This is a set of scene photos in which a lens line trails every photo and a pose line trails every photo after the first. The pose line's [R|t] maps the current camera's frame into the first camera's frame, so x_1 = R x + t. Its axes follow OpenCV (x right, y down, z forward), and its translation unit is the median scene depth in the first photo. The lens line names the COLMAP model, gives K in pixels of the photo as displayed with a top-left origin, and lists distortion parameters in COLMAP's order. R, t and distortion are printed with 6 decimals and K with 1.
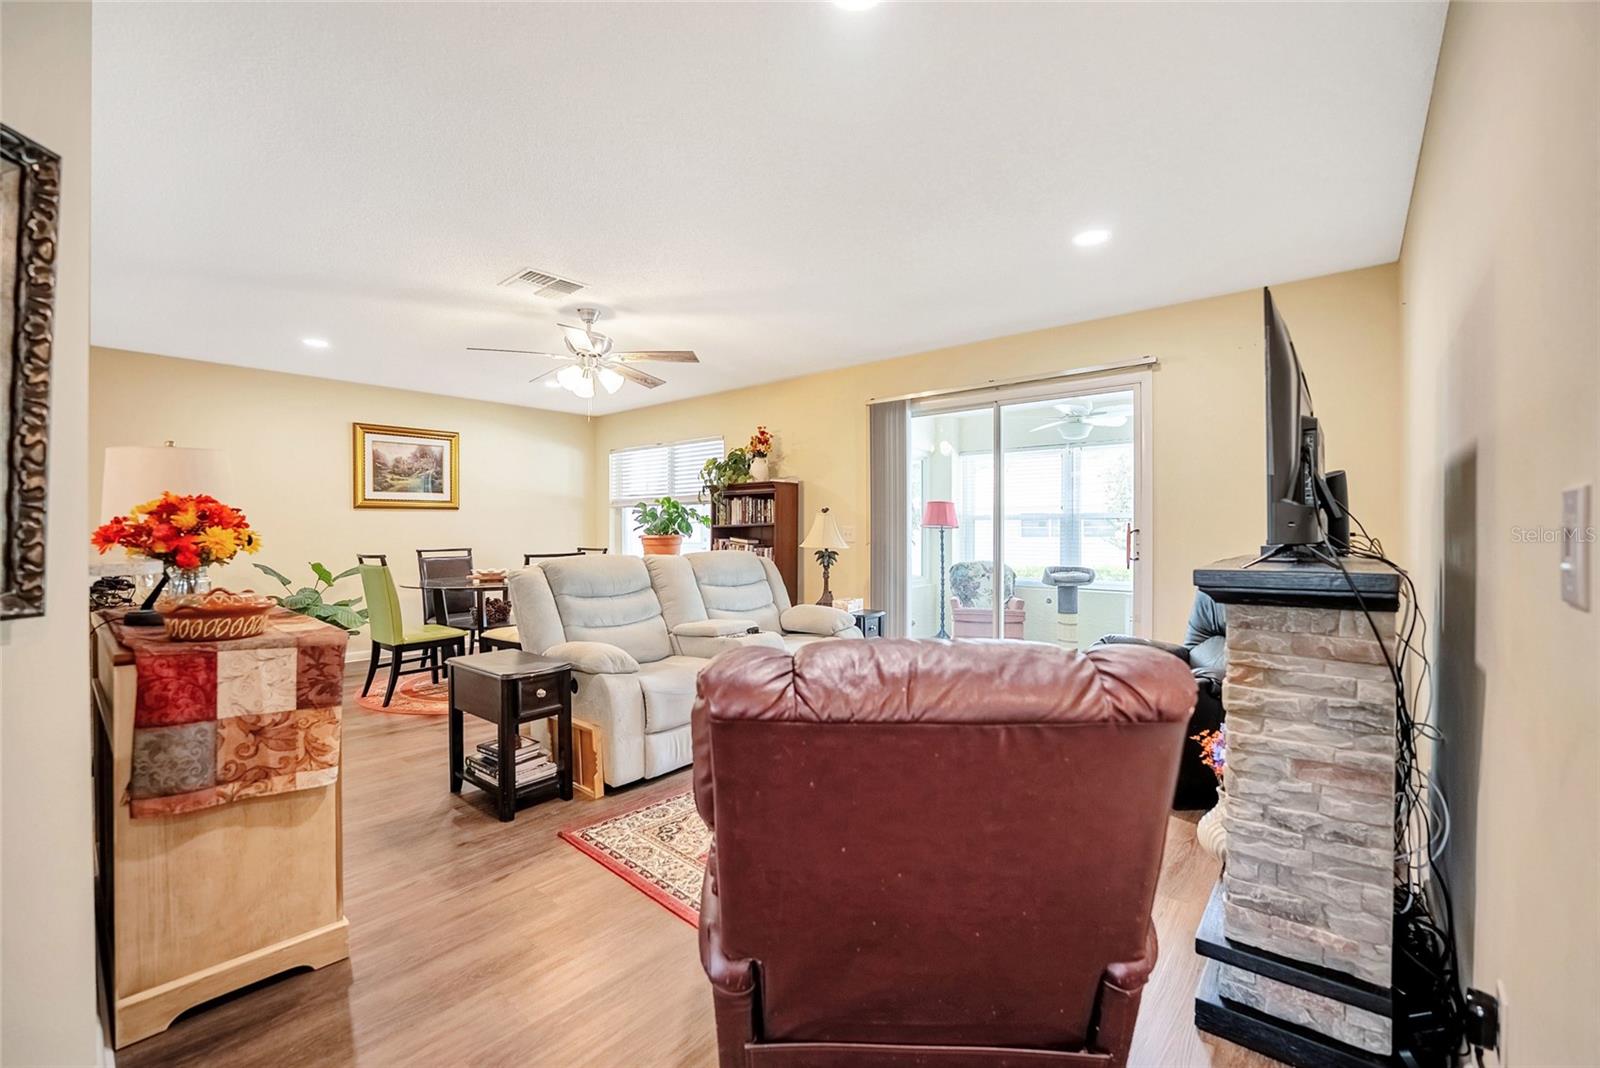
lens RADIAL K [[631.4, 0, 790.5], [0, 631.4, 539.3], [0, 0, 1]] dist [-0.027828, 0.000002]
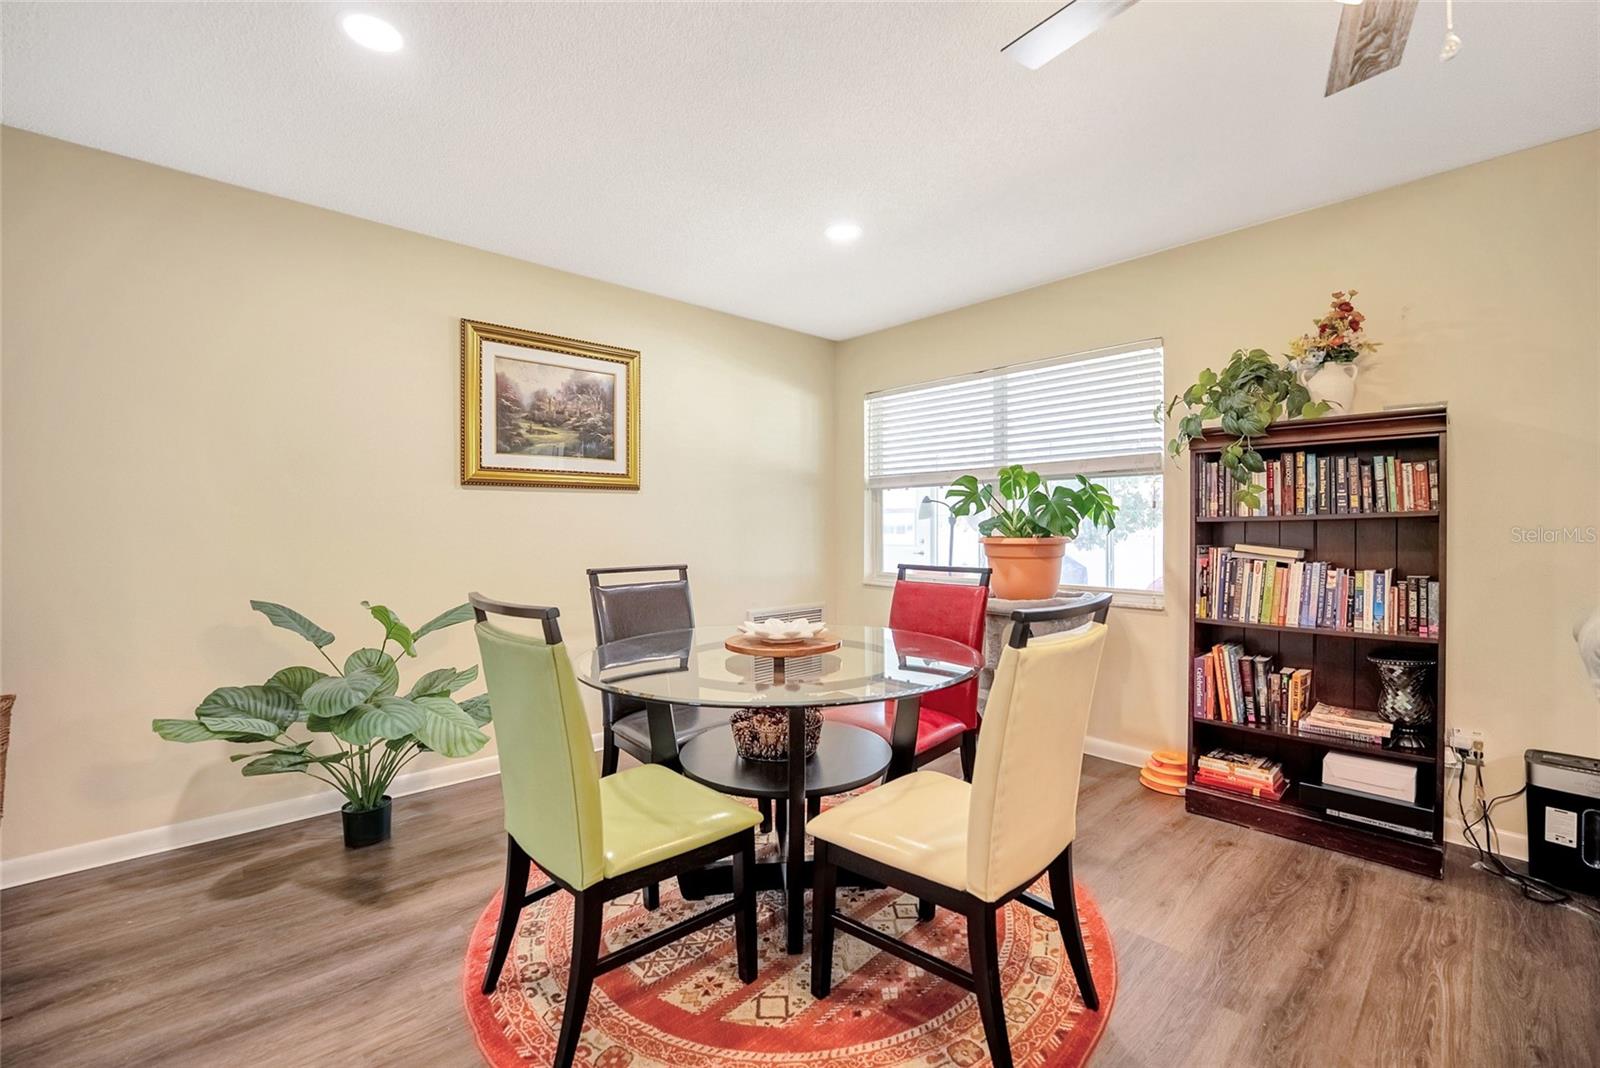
lens RADIAL K [[657.6, 0, 797.8], [0, 657.6, 534.0], [0, 0, 1]] dist [-0.027711, 0.000337]
pose [[0.990789, 0.002413, -0.135395, -0.346103], [-0.003224, 0.999978, -0.005772, -0.006599], [0.135378, 0.006155, 0.990775, 0.494014]]
